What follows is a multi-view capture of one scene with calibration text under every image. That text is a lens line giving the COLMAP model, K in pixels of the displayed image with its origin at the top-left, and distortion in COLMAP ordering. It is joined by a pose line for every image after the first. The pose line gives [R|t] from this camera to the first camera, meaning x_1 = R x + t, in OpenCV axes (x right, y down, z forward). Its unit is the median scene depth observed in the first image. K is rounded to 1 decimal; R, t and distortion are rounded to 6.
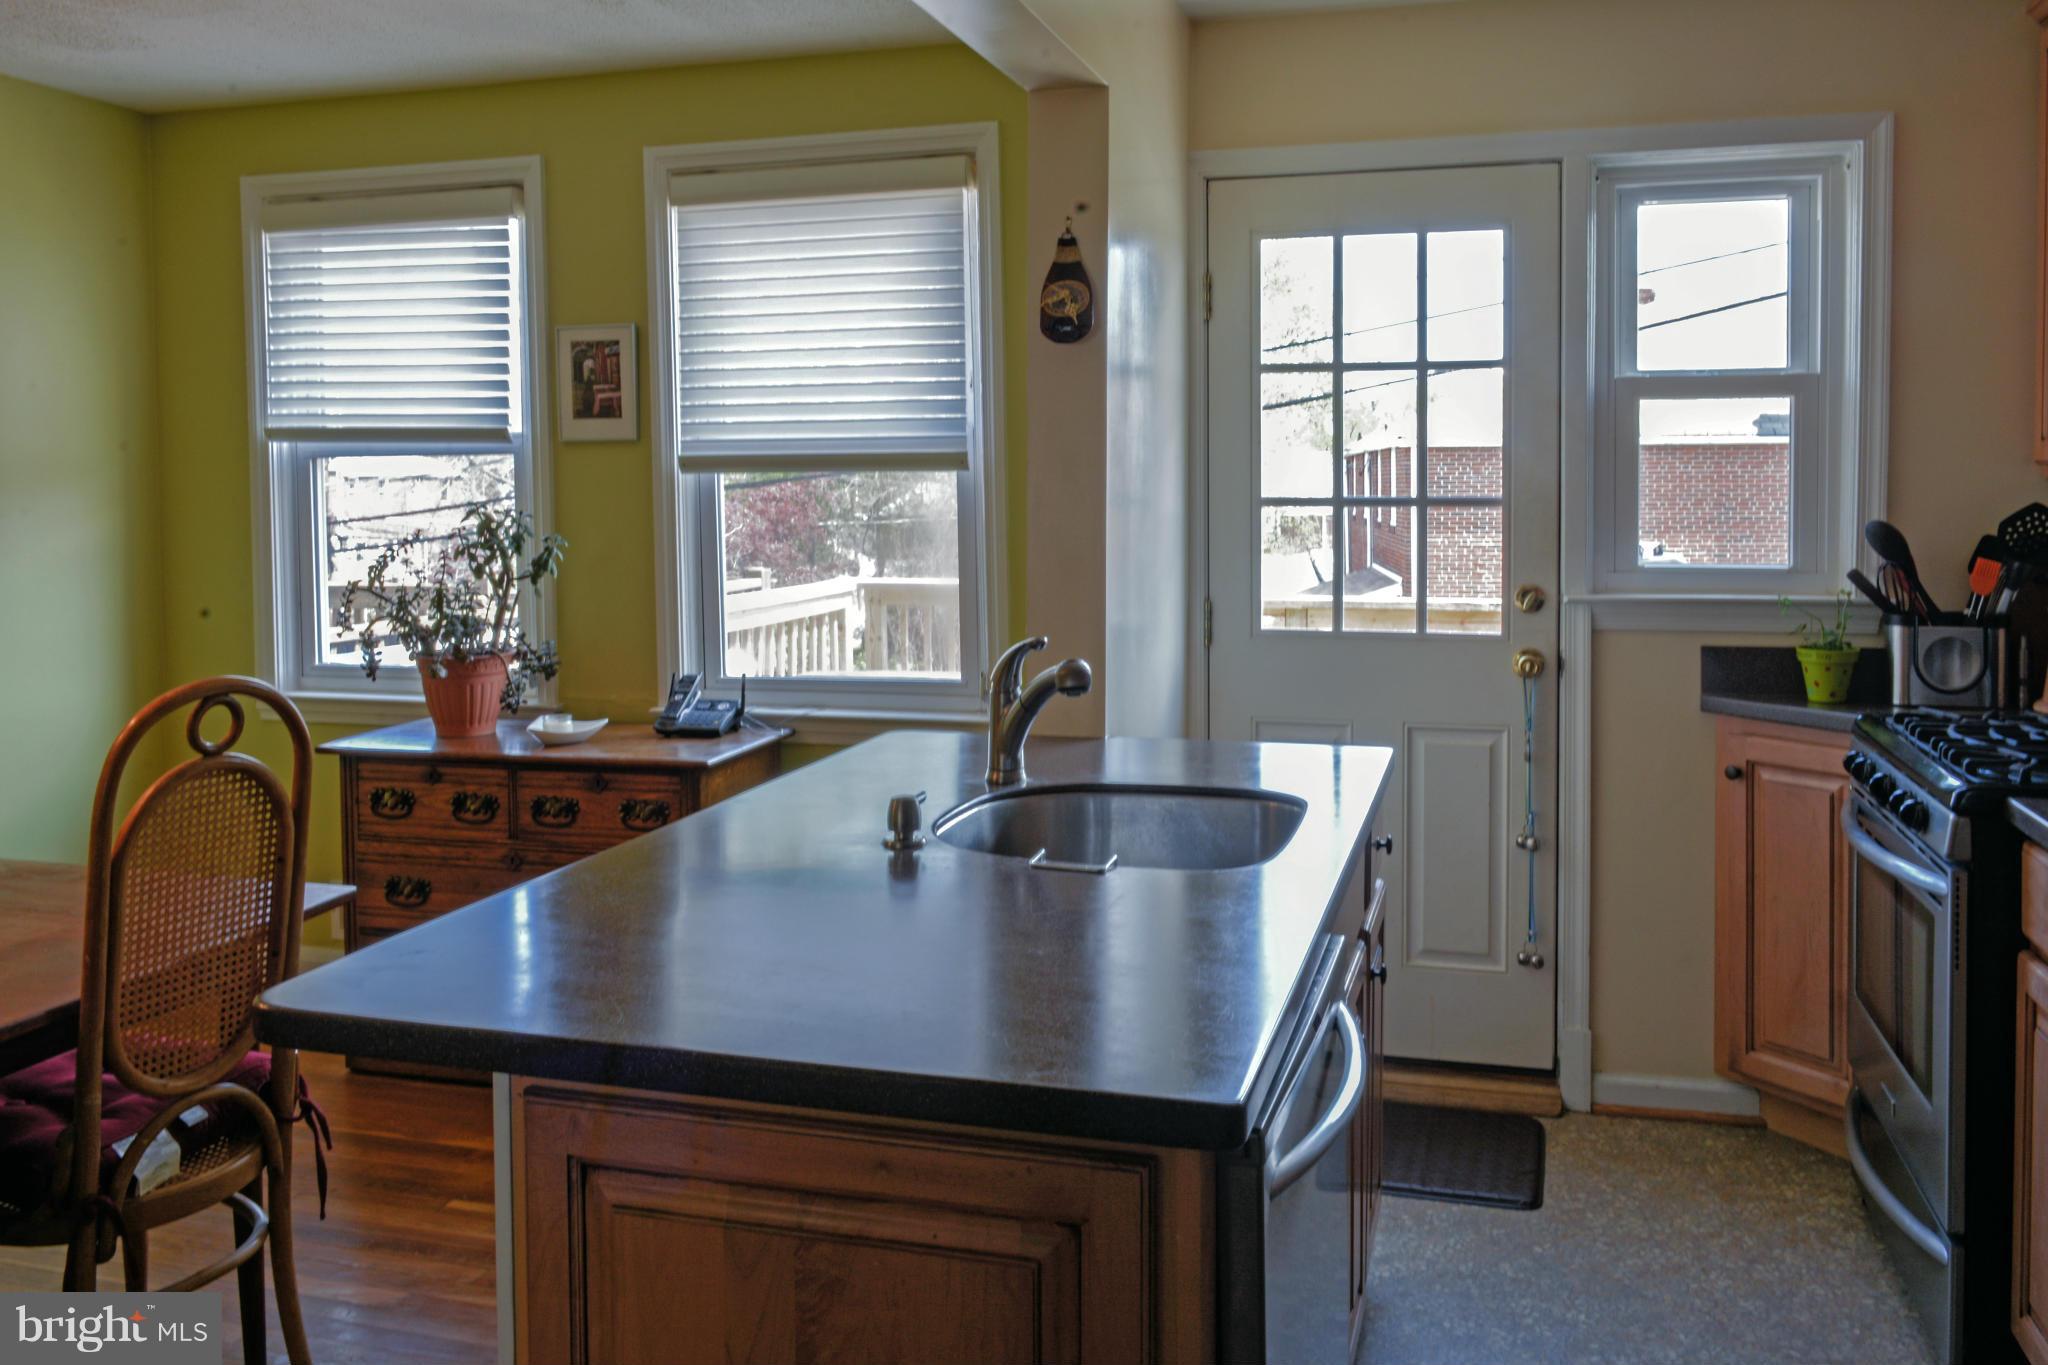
lens RADIAL K [[1665.7, 0, 1016.2], [0, 1665.7, 537.1], [0, 0, 1]] dist [-0.008657, -0.003622]
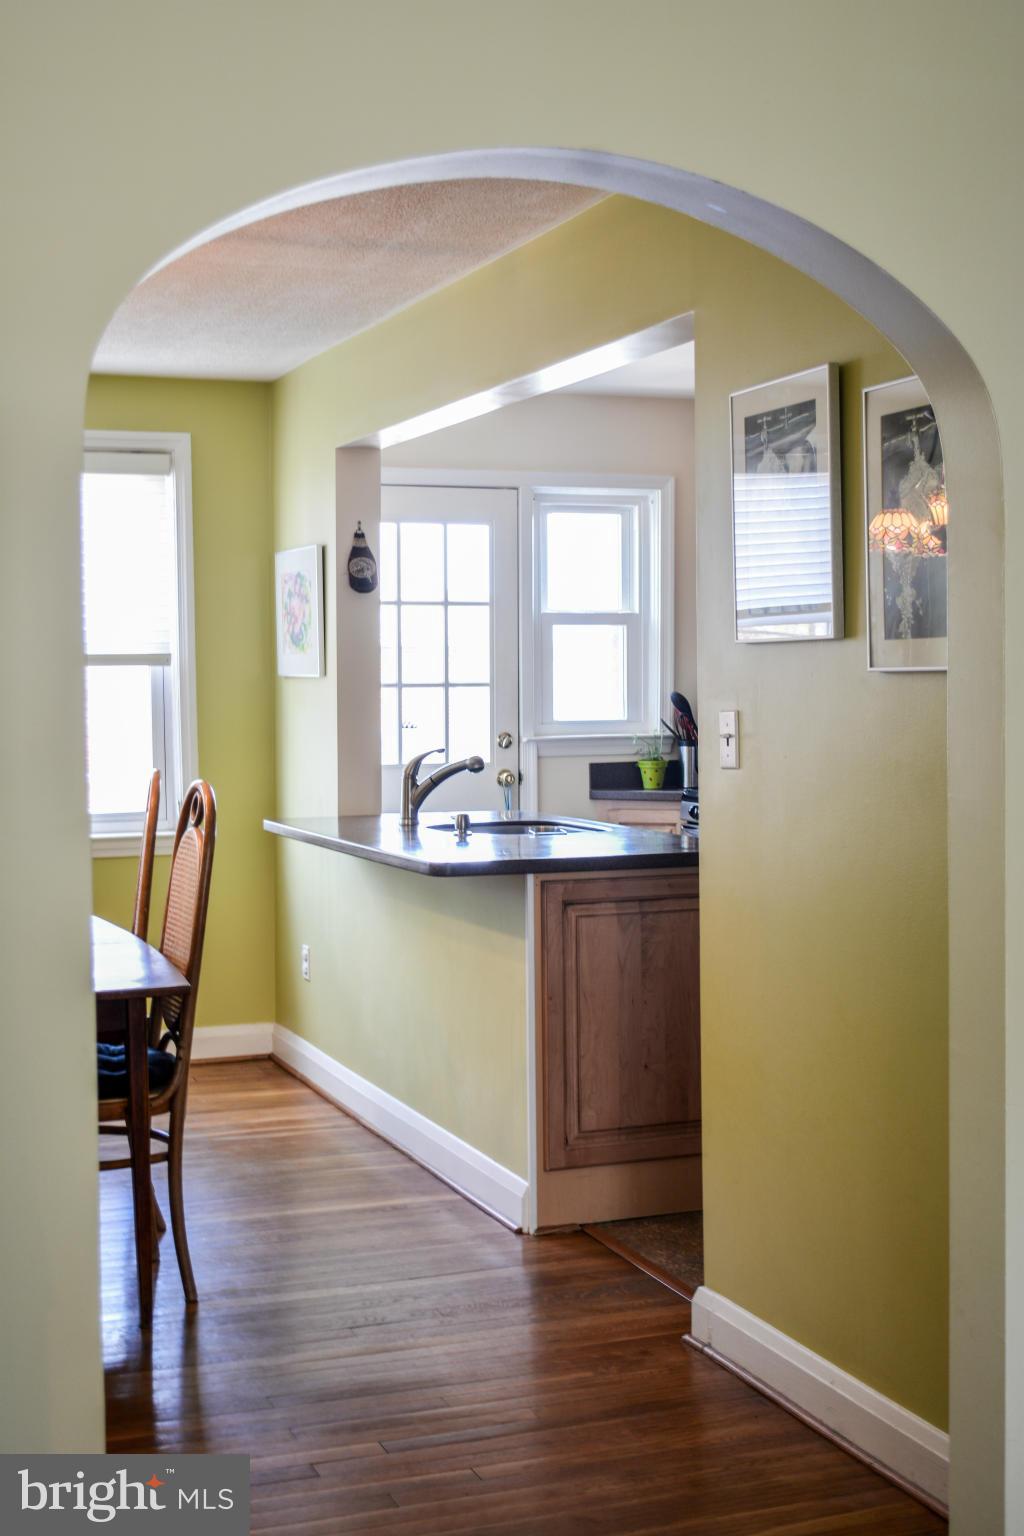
lens RADIAL K [[1985.2, 0, 512.0], [0, 1985.2, 768.0], [0, 0, 1]] dist [-0.003136, -0.001958]
pose [[0.794690, -0.028960, 0.606324, -0.961693], [0.026184, 0.999567, 0.013424, 0.039598], [-0.606450, 0.005208, 0.795104, -0.662342]]
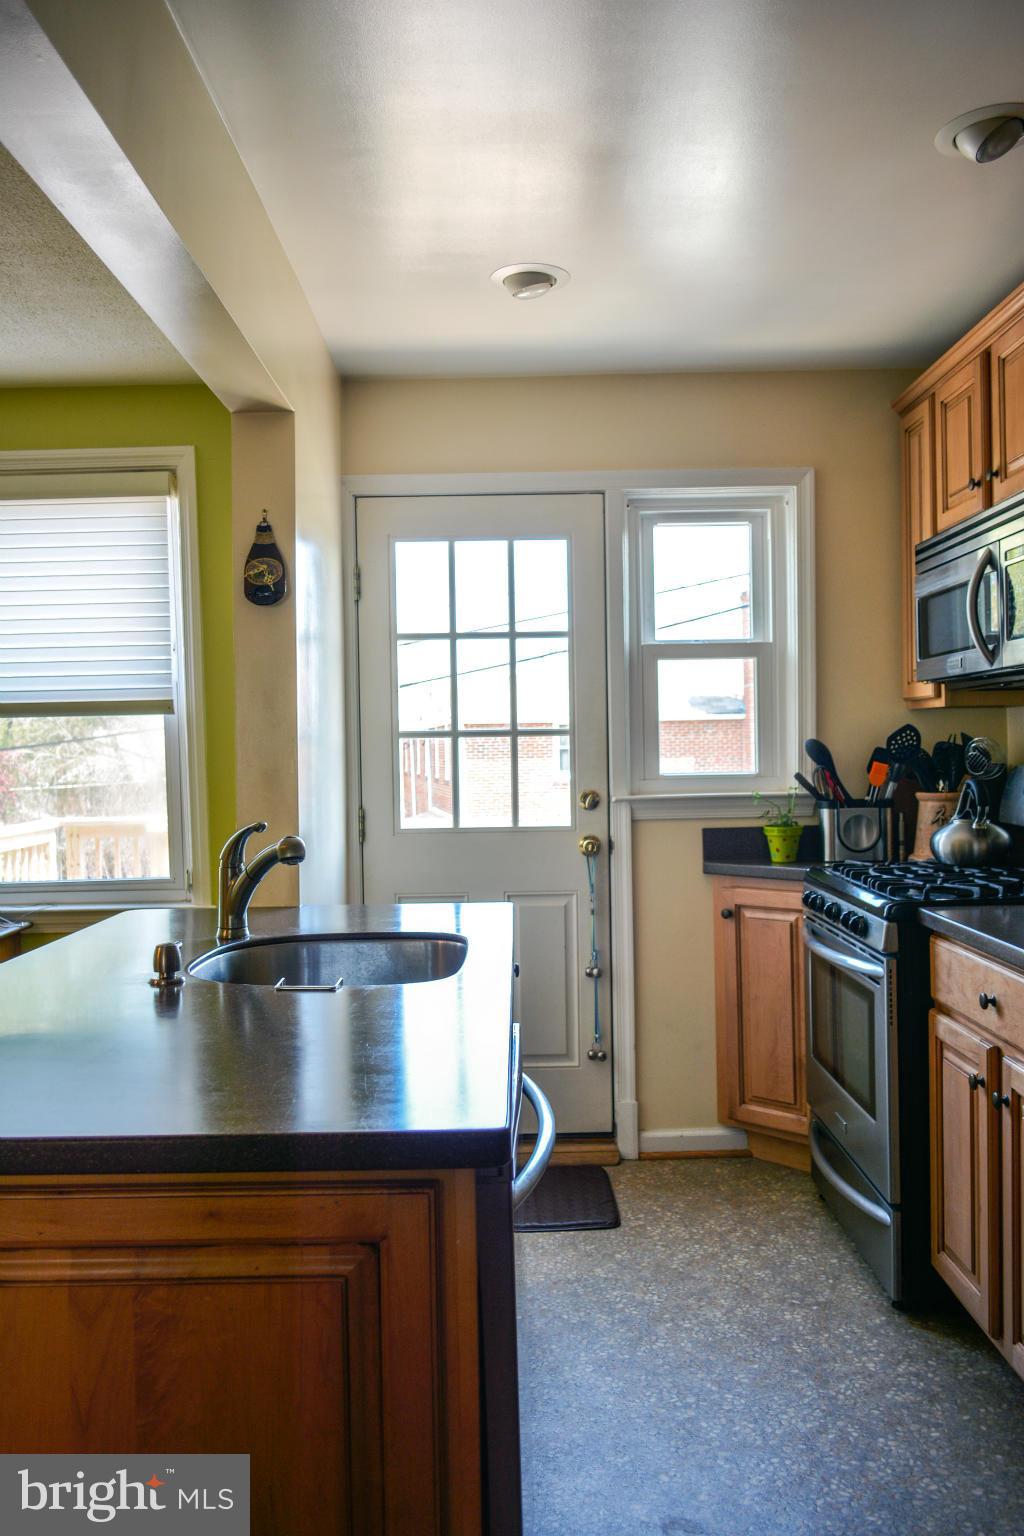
lens RADIAL K [[1197.4, 0, 512.0], [0, 1197.4, 768.0], [0, 0, 1]] dist [-0.010571, -0.000443]
pose [[0.960180, -0.017188, 0.278853, -0.040614], [0.023421, 0.999544, -0.019036, 0.028682], [-0.278399, 0.024809, 0.960145, 0.038006]]
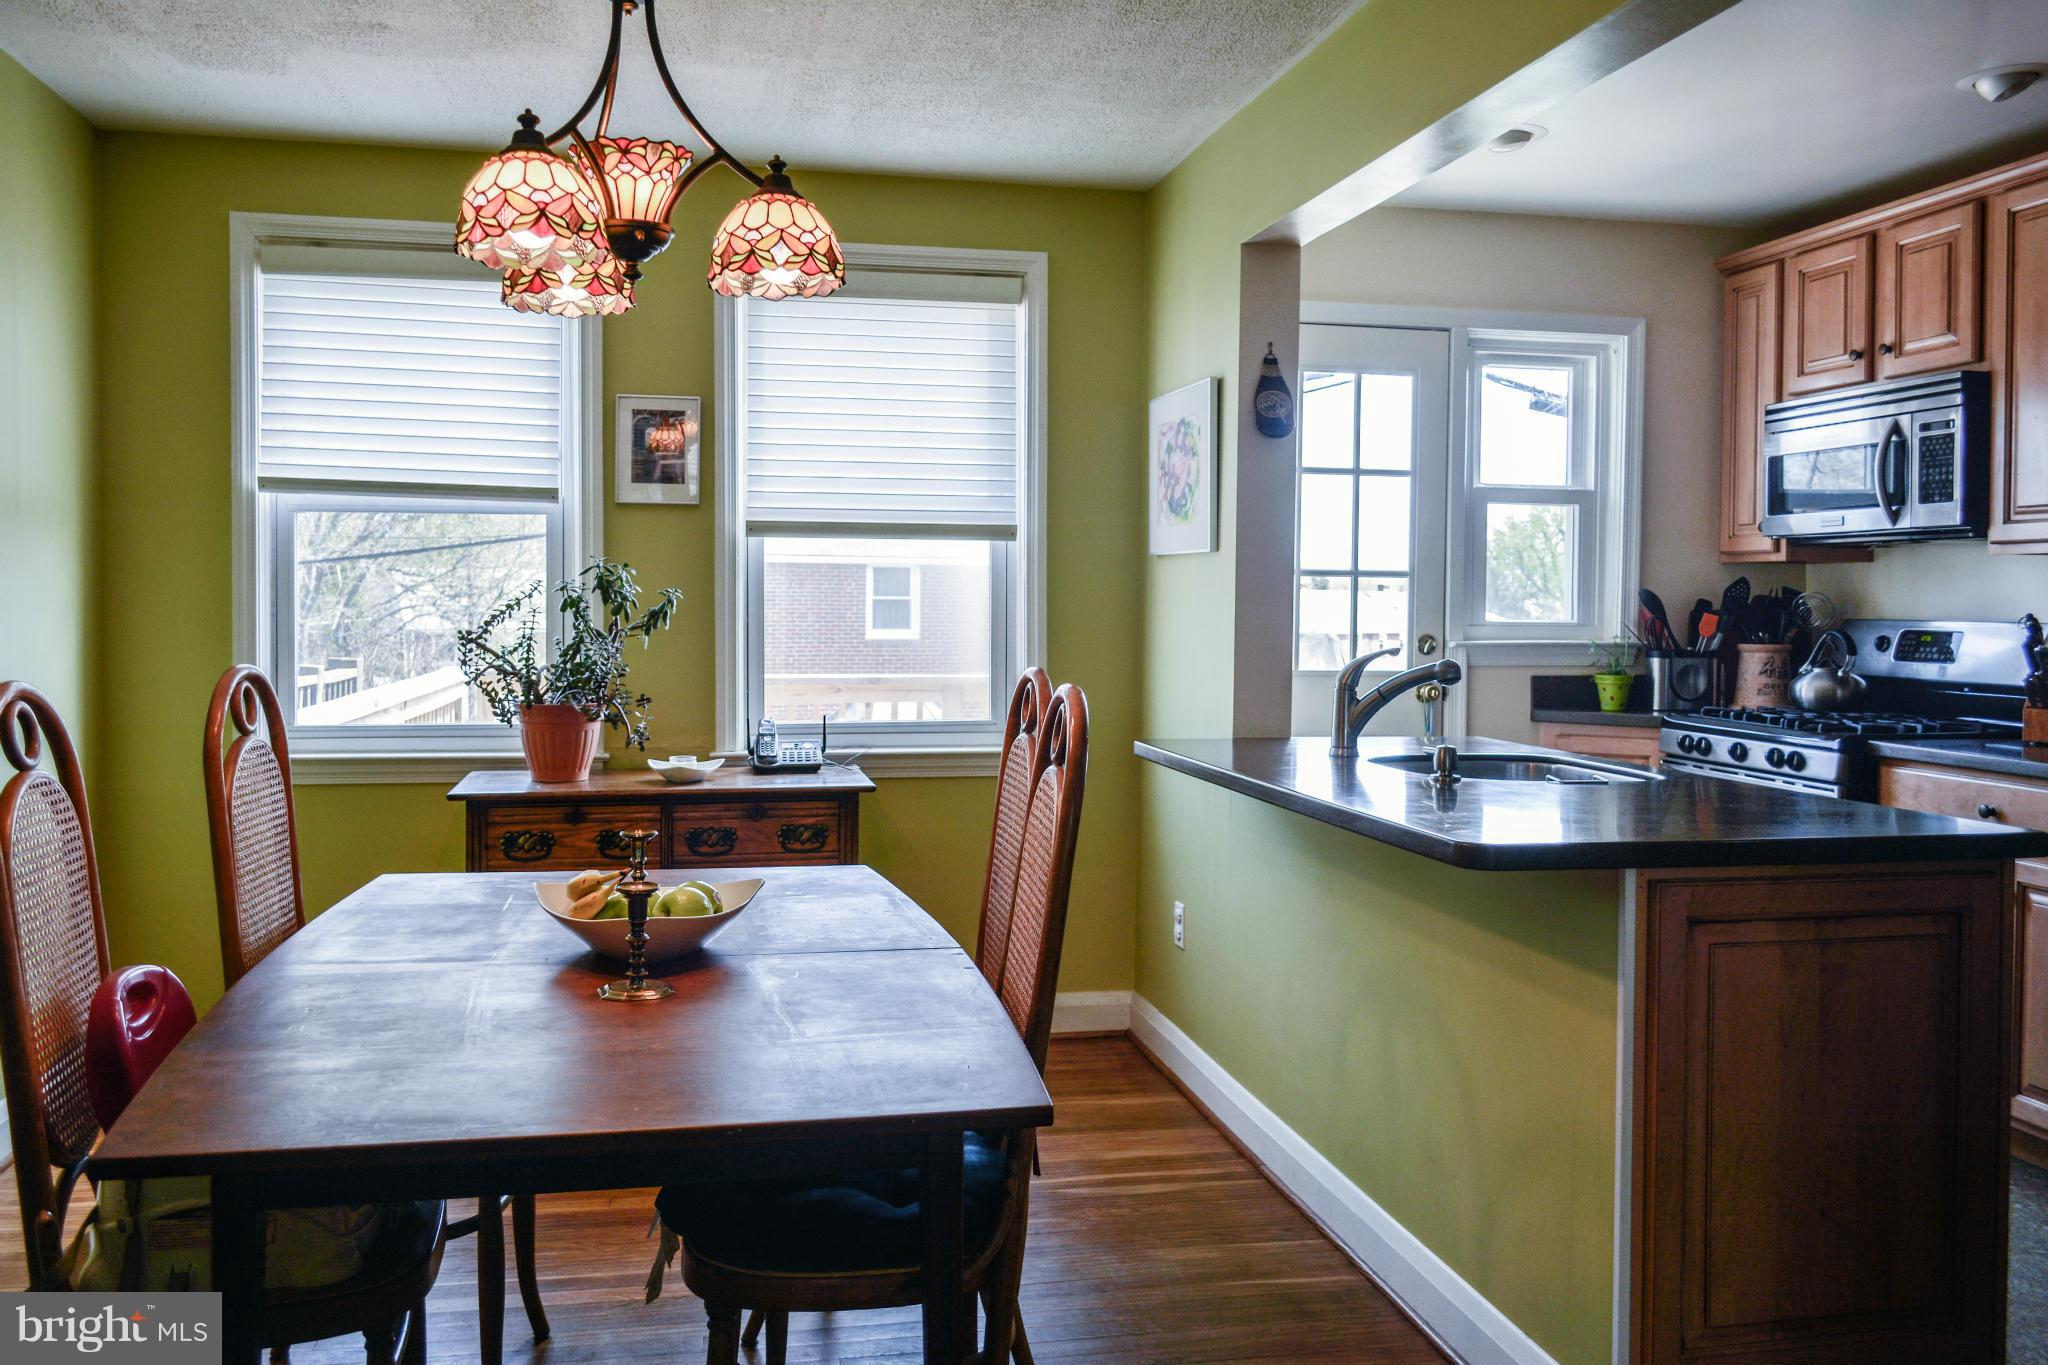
lens RADIAL K [[1621.8, 0, 1030.6], [0, 1621.8, 617.8], [0, 0, 1]] dist [-0.003901, -0.000693]
pose [[0.882128, 0.010166, 0.470899, -0.630803], [0.001749, 0.999689, -0.024857, 0.049328], [-0.471006, 0.022751, 0.881837, -0.033787]]
